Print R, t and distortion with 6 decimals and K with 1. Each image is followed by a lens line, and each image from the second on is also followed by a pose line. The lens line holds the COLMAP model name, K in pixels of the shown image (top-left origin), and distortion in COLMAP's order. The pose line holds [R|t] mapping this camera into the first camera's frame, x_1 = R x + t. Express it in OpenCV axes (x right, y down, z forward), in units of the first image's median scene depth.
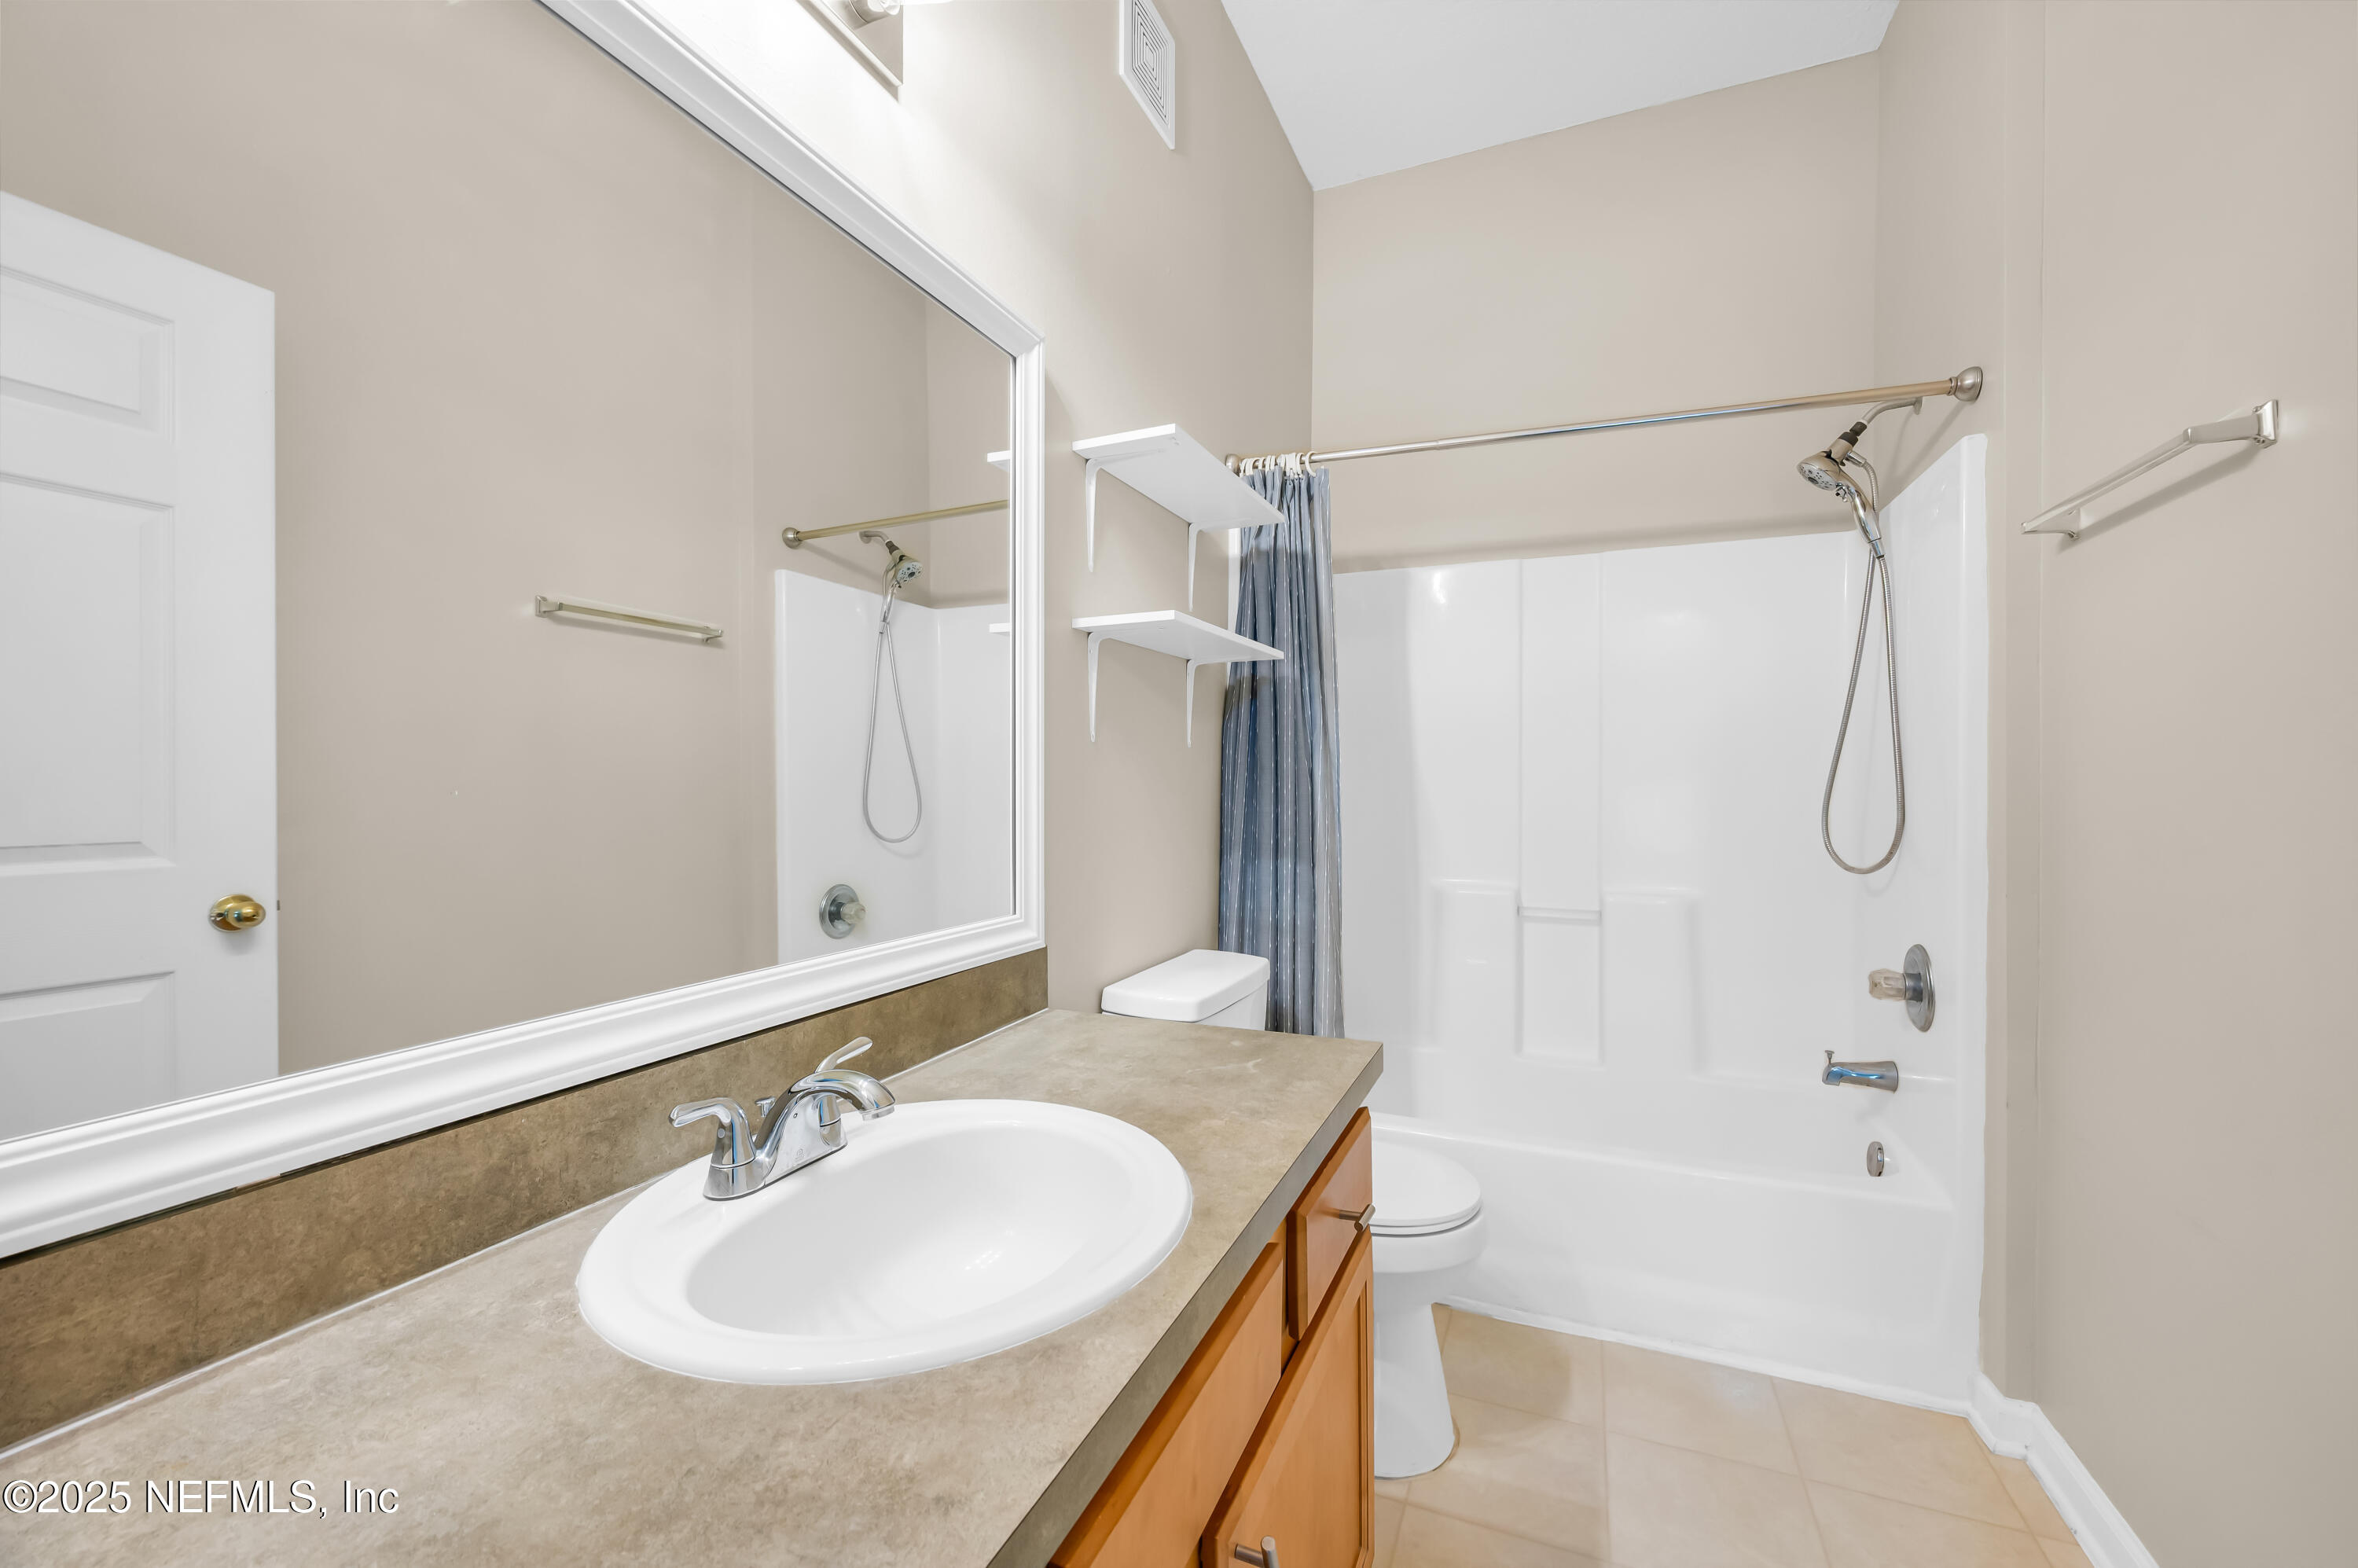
lens RADIAL K [[936.0, 0, 1188.4], [0, 936.0, 785.4], [0, 0, 1]] dist [0.007787, -0.000989]
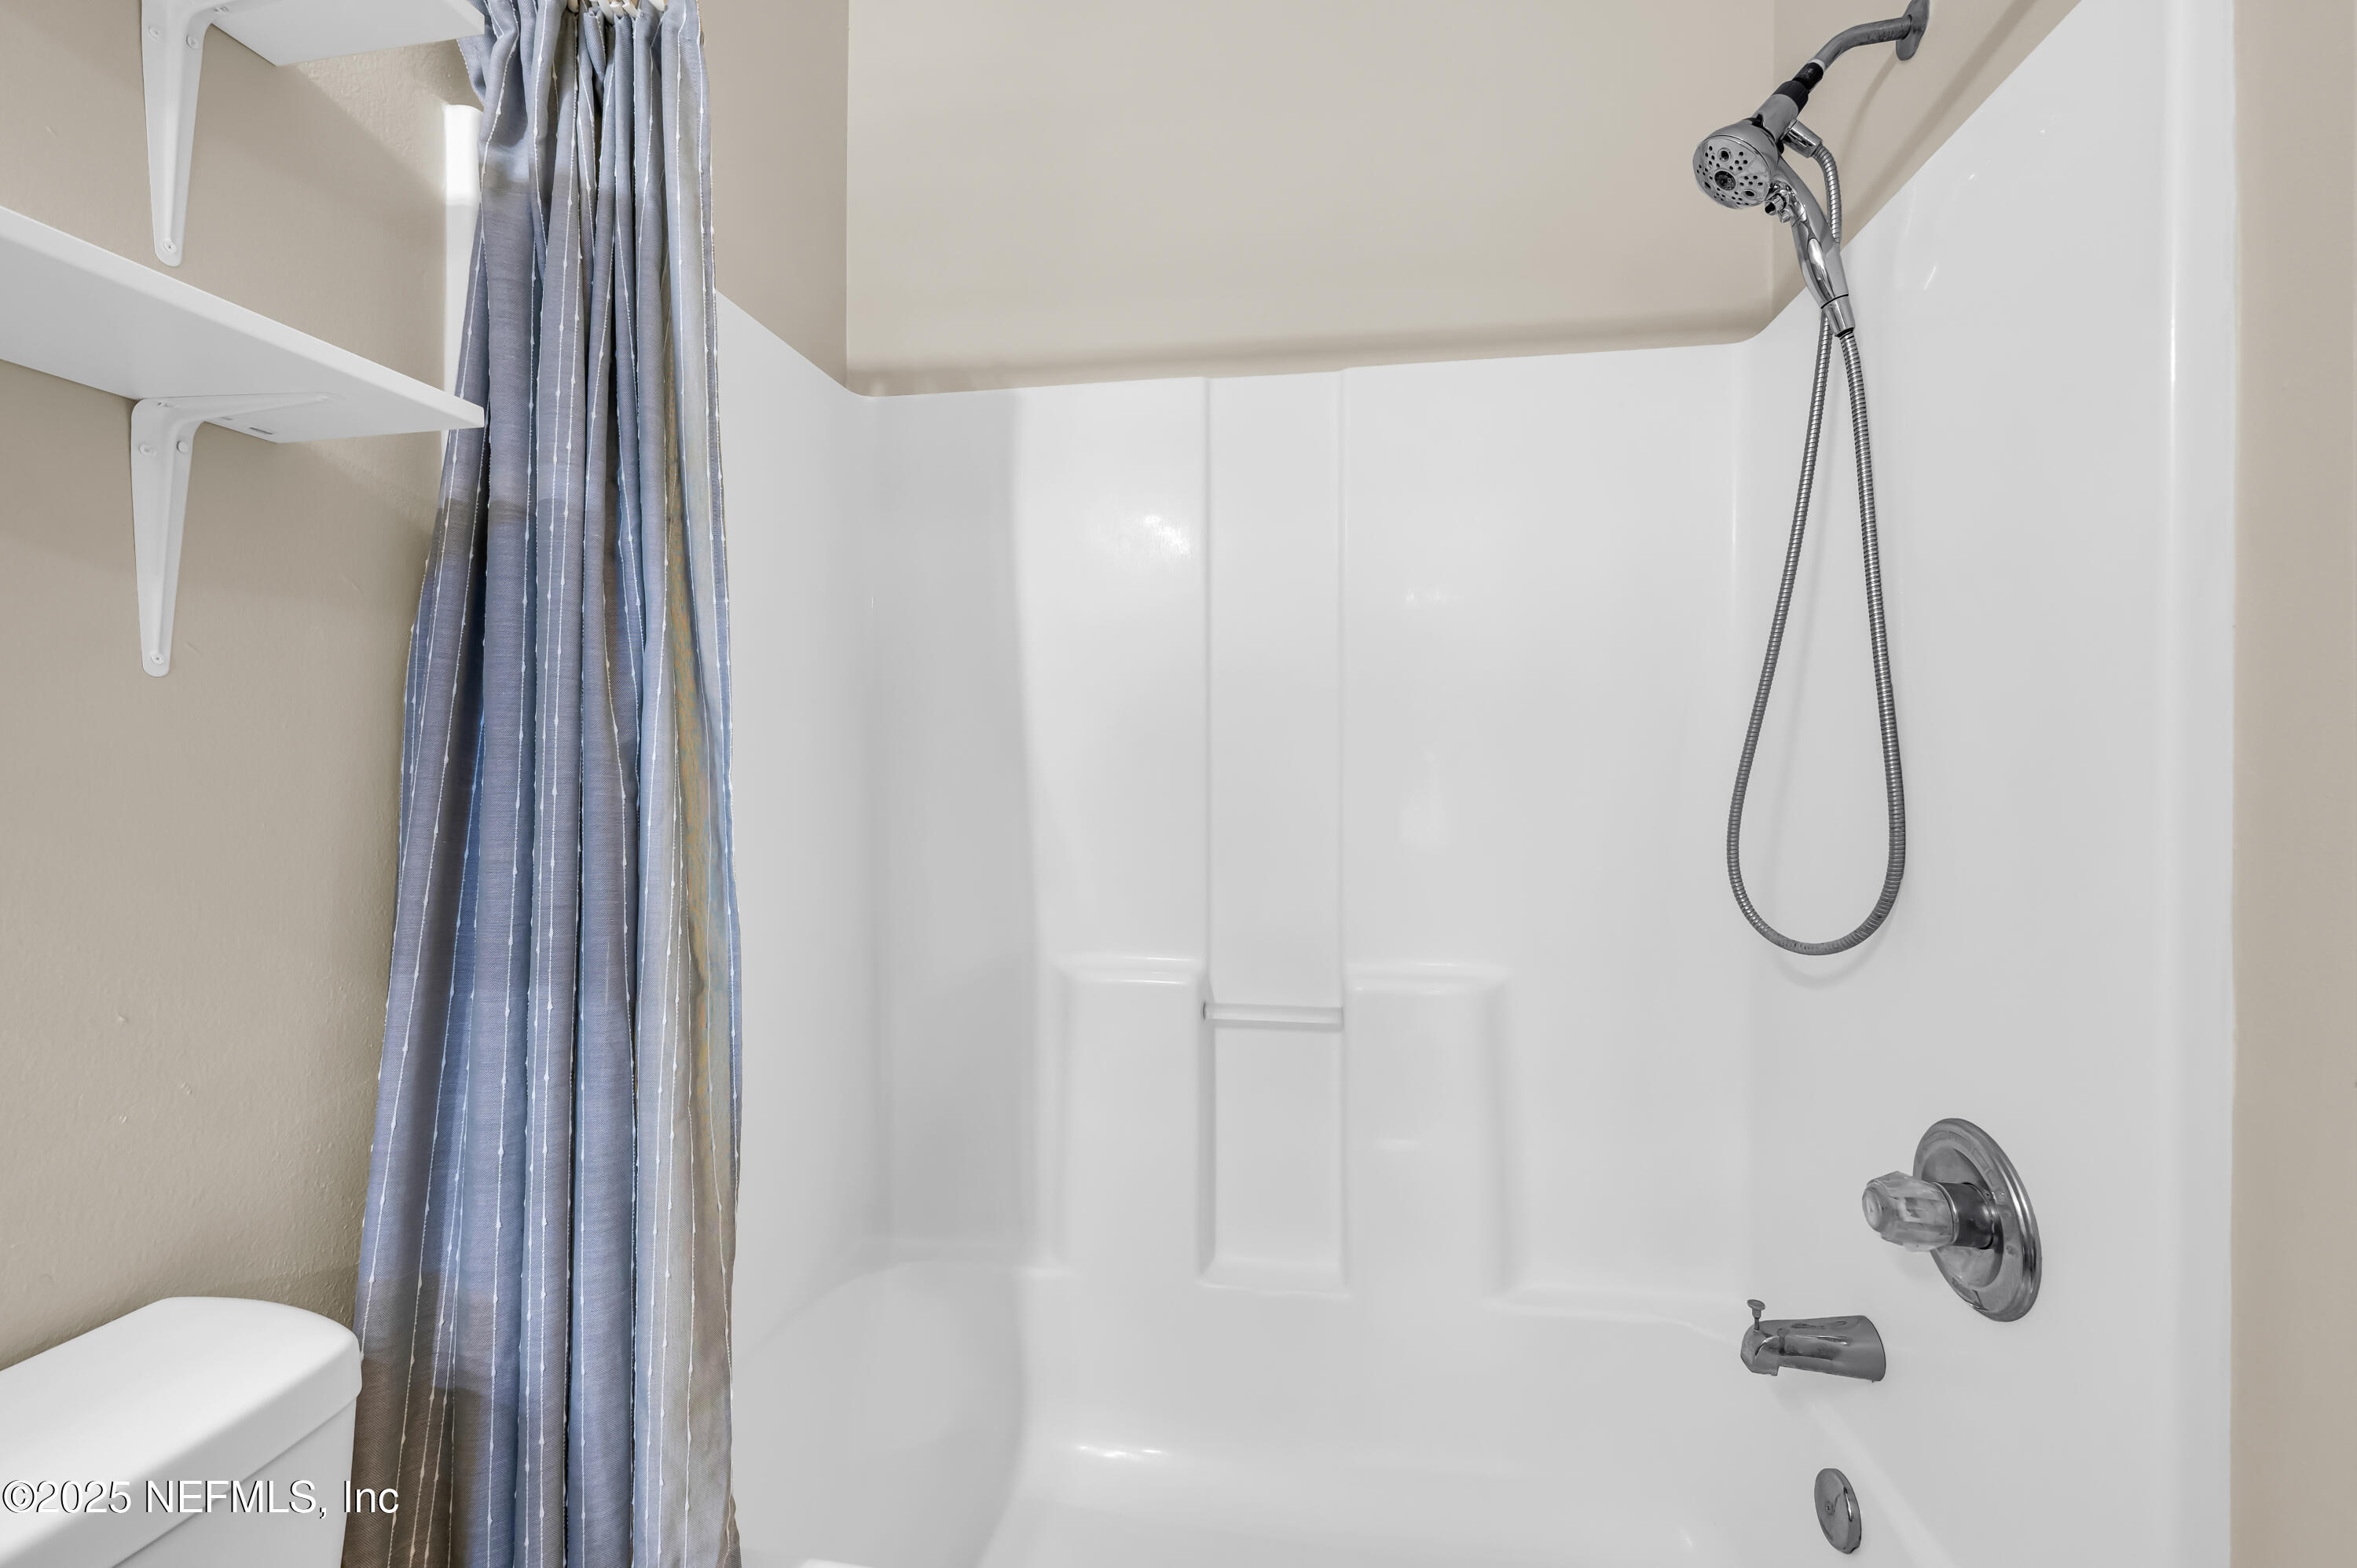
lens RADIAL K [[935.6, 0, 1171.9], [0, 935.6, 778.3], [0, 0, 1]] dist [0.007787, -0.000989]
pose [[0.975111, -0.003507, 0.221692, 0.260399], [0.004050, 0.999990, -0.001996, -0.002382], [-0.221682, 0.002844, 0.975115, 0.573341]]
